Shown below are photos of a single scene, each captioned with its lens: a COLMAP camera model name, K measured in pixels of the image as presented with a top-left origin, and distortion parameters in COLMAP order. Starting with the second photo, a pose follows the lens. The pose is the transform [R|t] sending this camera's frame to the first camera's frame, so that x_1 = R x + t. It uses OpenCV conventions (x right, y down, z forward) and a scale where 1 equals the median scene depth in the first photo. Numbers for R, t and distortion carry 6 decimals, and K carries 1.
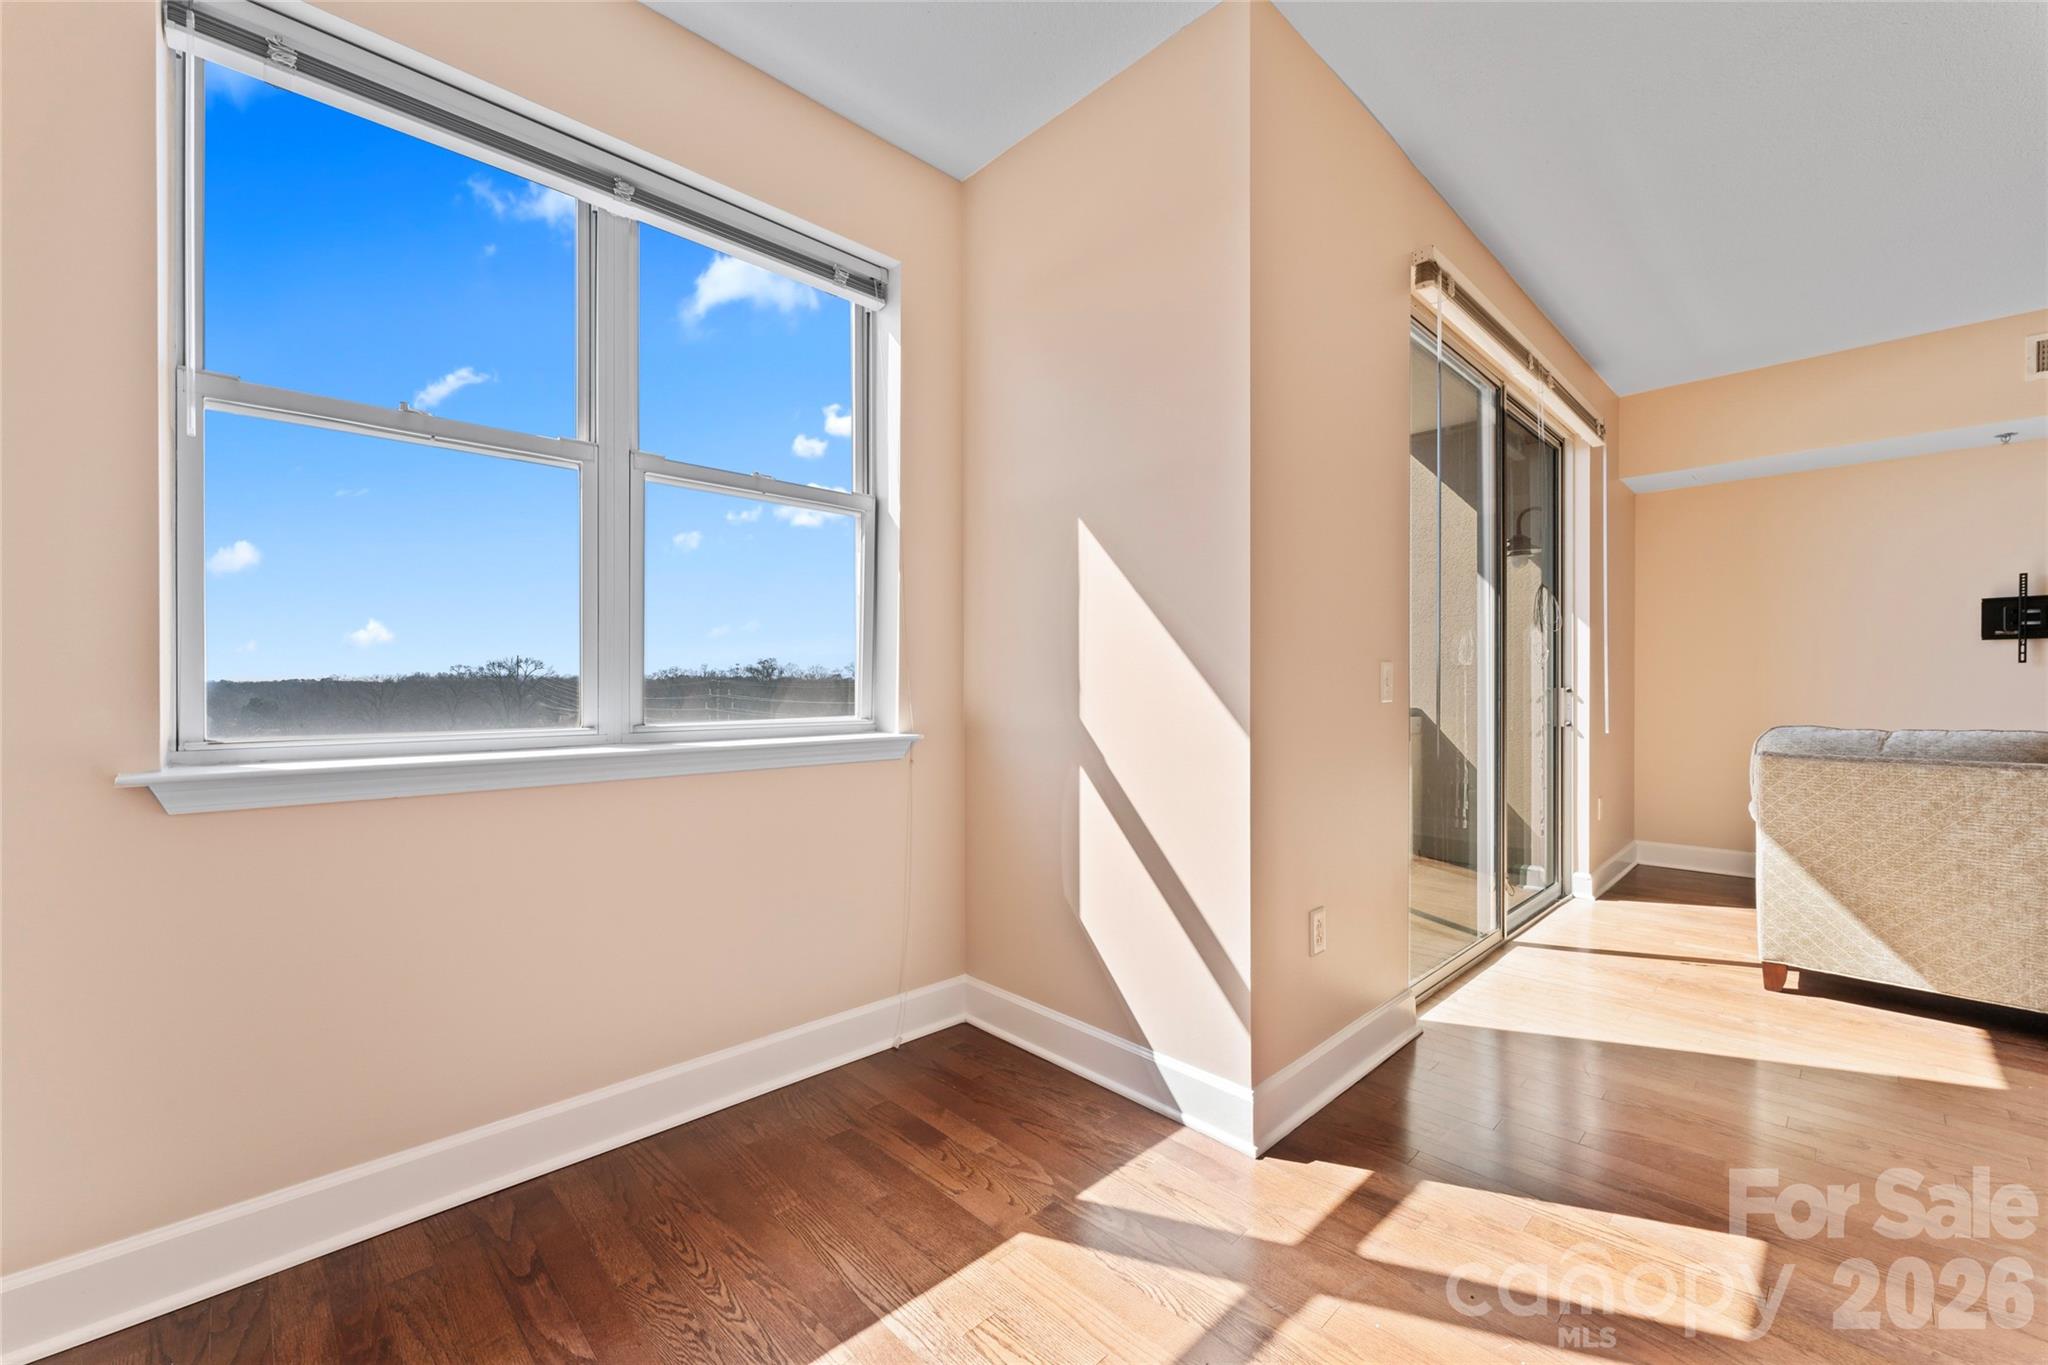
lens RADIAL K [[812.1, 0, 1017.1], [0, 812.1, 689.0], [0, 0, 1]] dist [-0.000319, 0.000006]
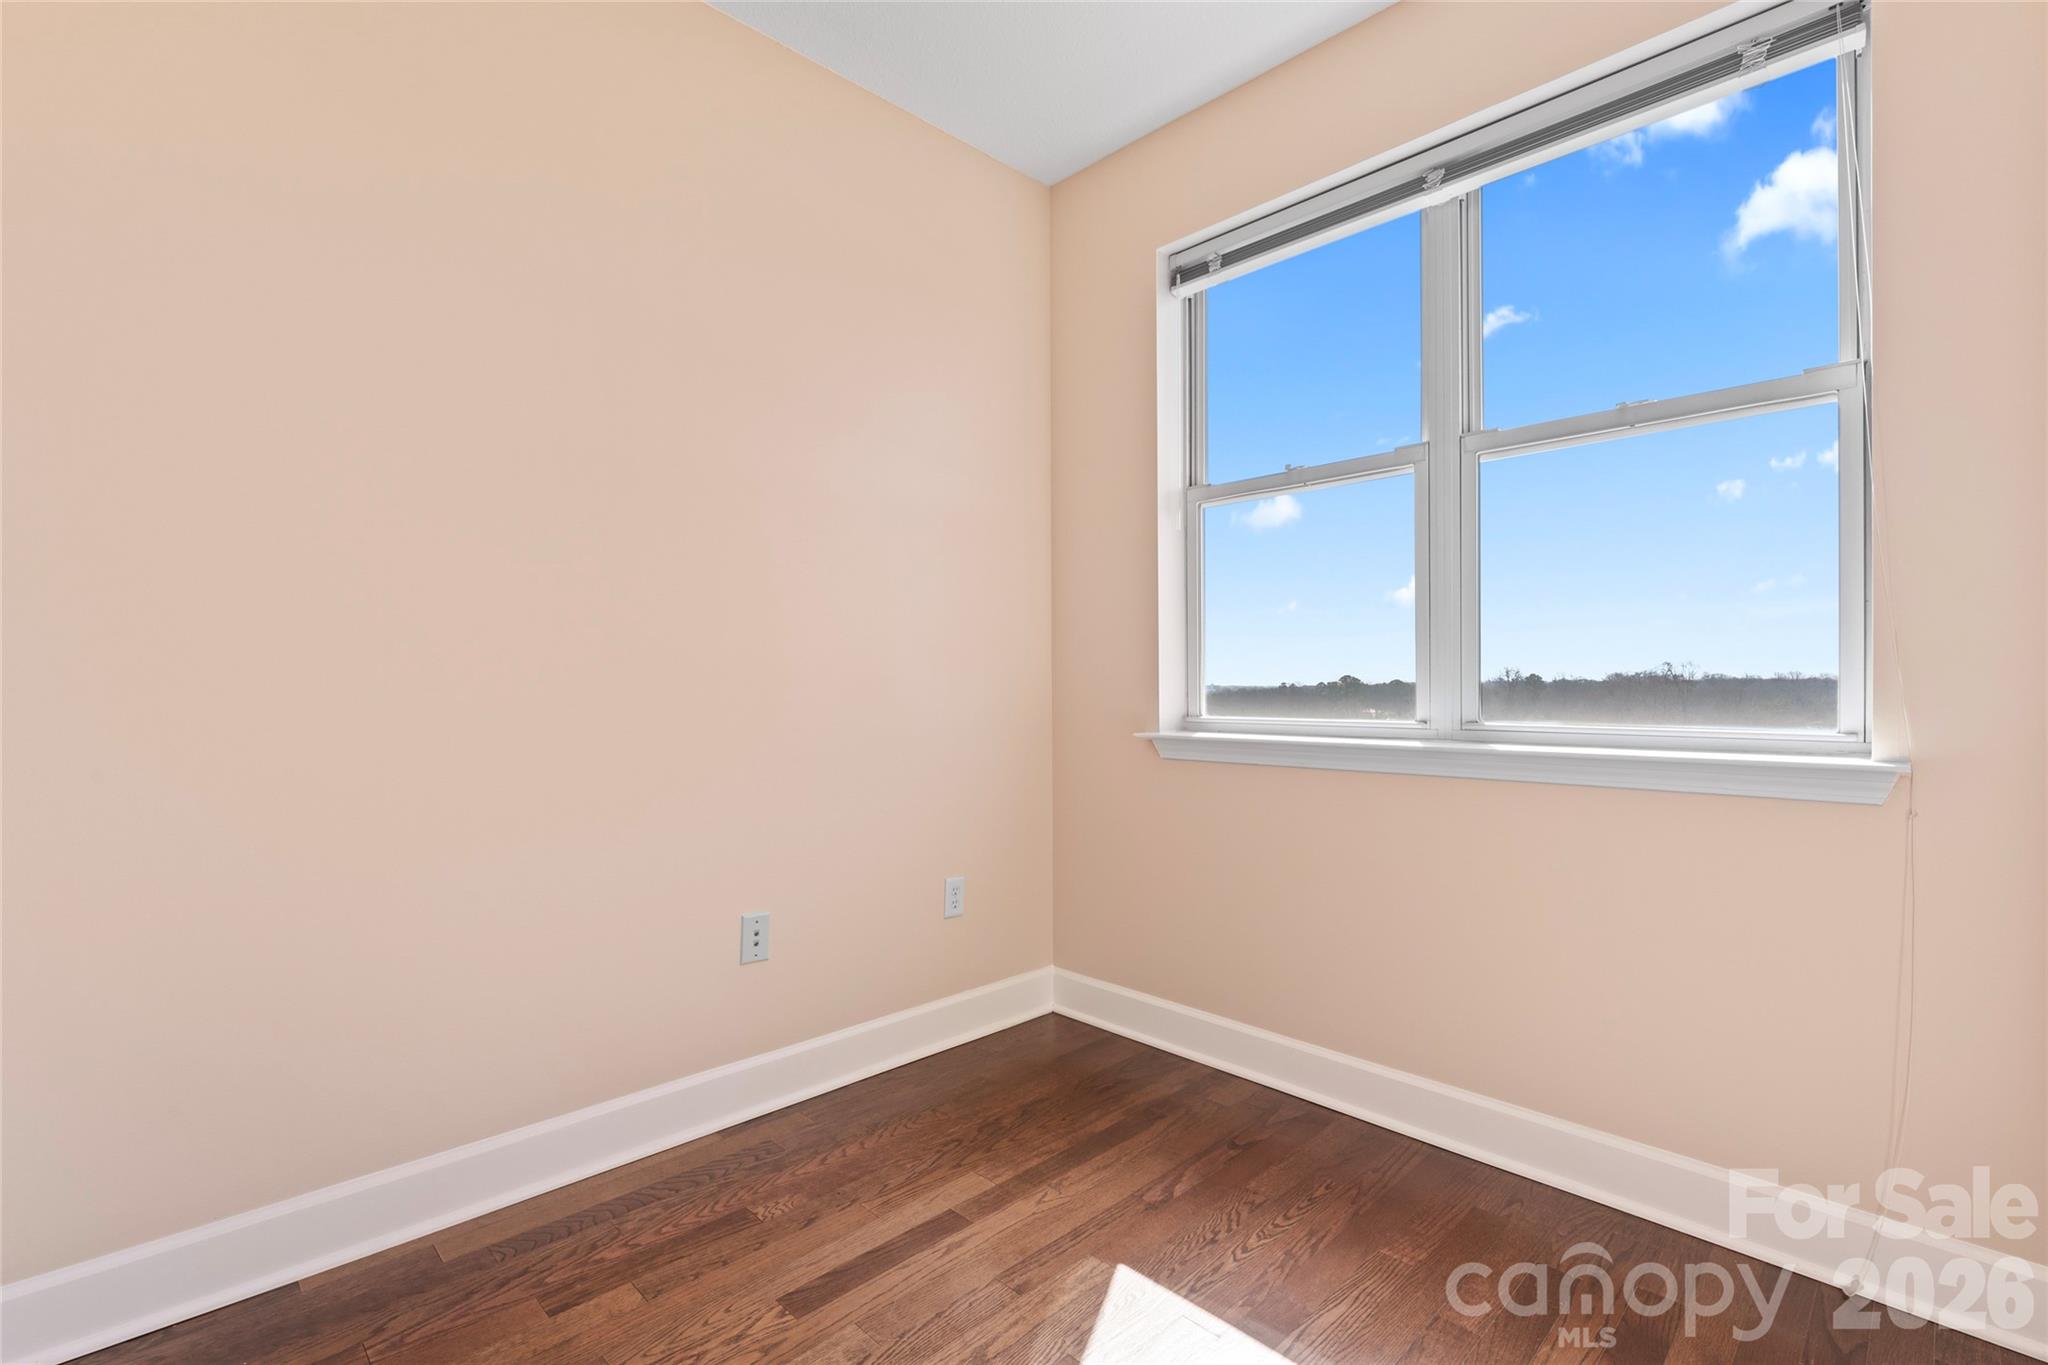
lens RADIAL K [[917.9, 0, 1014.7], [0, 917.9, 676.2], [0, 0, 1]] dist [-0.002139, 0.001176]
pose [[0.015158, -0.002237, -0.999883, 0.755598], [0.002974, 0.999993, -0.002192, -0.010203], [0.999881, -0.002940, 0.015164, 0.572281]]
